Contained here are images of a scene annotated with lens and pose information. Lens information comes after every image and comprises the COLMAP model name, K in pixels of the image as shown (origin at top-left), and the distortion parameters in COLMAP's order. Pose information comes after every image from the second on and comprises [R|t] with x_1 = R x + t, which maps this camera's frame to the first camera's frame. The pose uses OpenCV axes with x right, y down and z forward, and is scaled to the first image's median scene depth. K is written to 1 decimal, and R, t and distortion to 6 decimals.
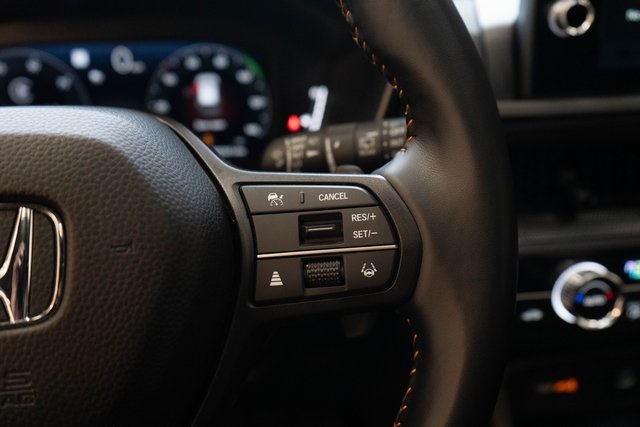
lens RADIAL K [[694.3, 0, 320.0], [0, 694.3, 213.5], [0, 0, 1]] dist [0.017832, 0.022551]
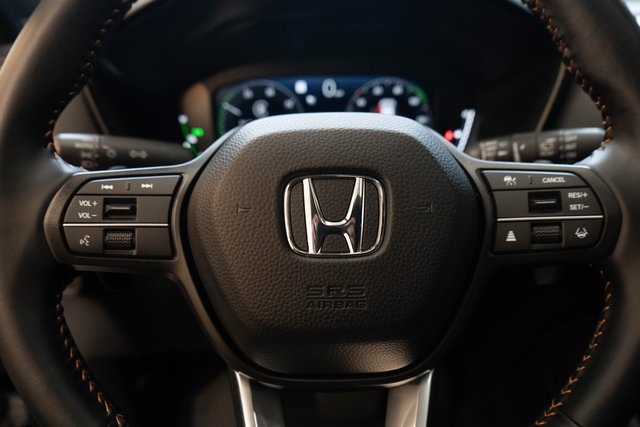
lens RADIAL K [[520.4, 0, 320.0], [0, 520.4, 213.5], [0, 0, 1]] dist [-0.003716, -0.000128]
pose [[0.990993, 0.039827, -0.127857, -0.318594], [-0.039435, 0.999206, 0.005592, 0.057338], [0.127979, -0.000500, 0.991777, -0.104422]]
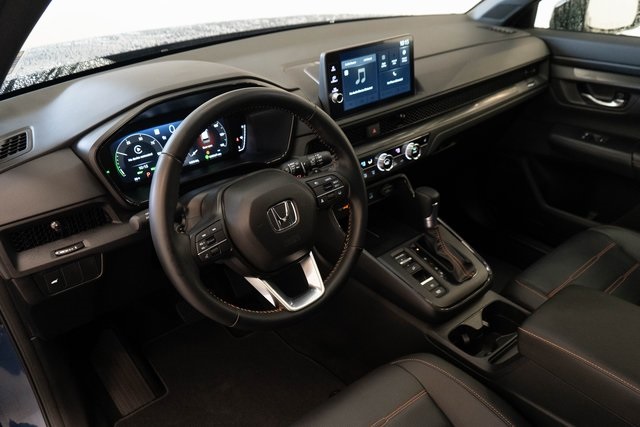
lens RADIAL K [[520.4, 0, 320.0], [0, 520.4, 213.5], [0, 0, 1]] dist [-0.003716, -0.000128]
pose [[0.828904, -0.290831, 0.477845, -1.640761], [0.175202, 0.946219, 0.271981, -0.712319], [-0.531247, -0.141727, 0.835279, -1.698072]]
